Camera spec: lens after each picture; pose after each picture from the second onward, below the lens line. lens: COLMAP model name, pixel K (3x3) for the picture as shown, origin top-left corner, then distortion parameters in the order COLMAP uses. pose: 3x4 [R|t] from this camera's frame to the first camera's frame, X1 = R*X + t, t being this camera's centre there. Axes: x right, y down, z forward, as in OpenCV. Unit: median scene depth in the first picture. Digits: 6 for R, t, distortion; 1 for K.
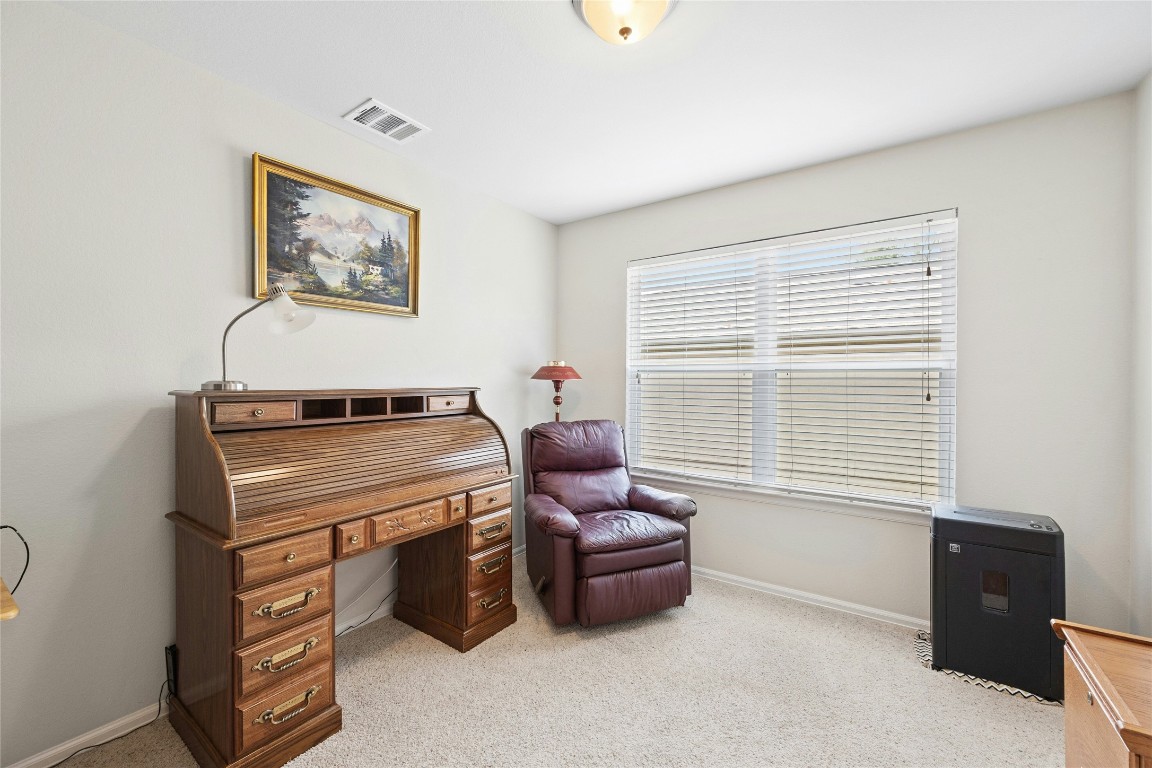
lens RADIAL K [[462.7, 0, 575.9], [0, 462.7, 382.3], [0, 0, 1]] dist [-0.002158, 0.000031]
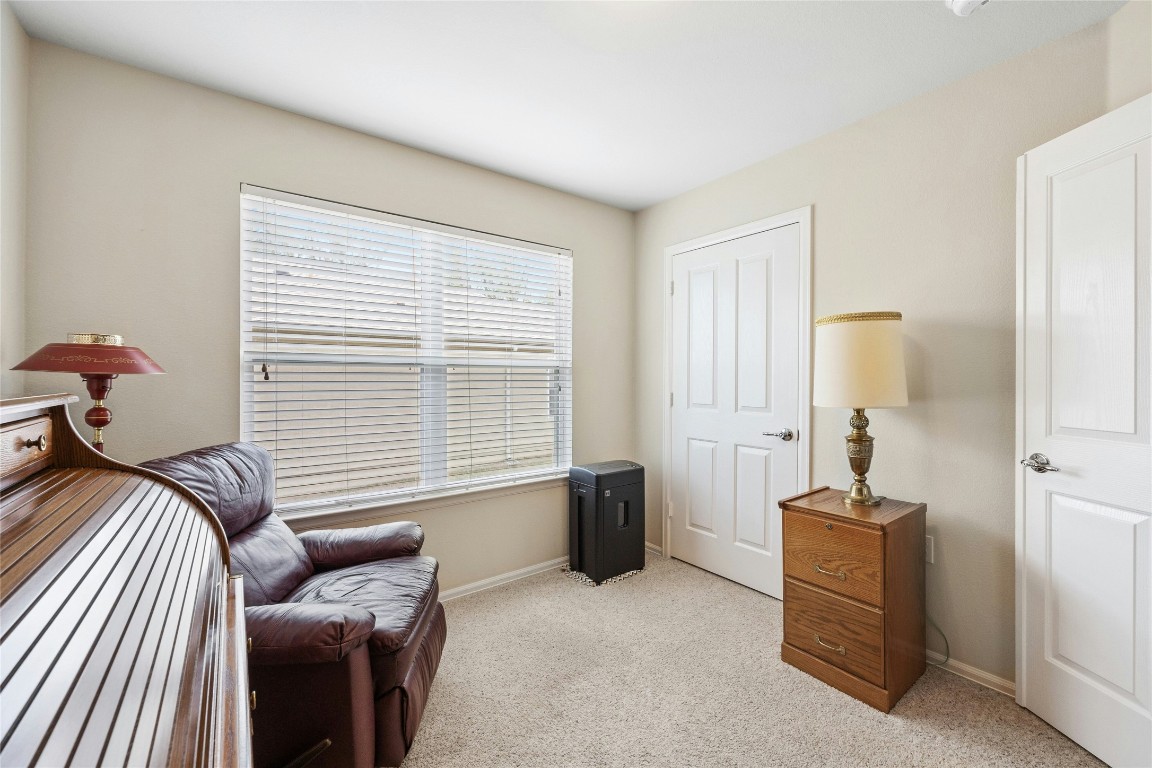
lens RADIAL K [[462.7, 0, 575.0], [0, 462.7, 379.1], [0, 0, 1]] dist [-0.002158, 0.000031]
pose [[0.315550, -0.007610, 0.948879, -0.371266], [0.001209, 0.999970, 0.007618, -0.003261], [-0.948908, -0.001257, 0.315549, 0.425112]]
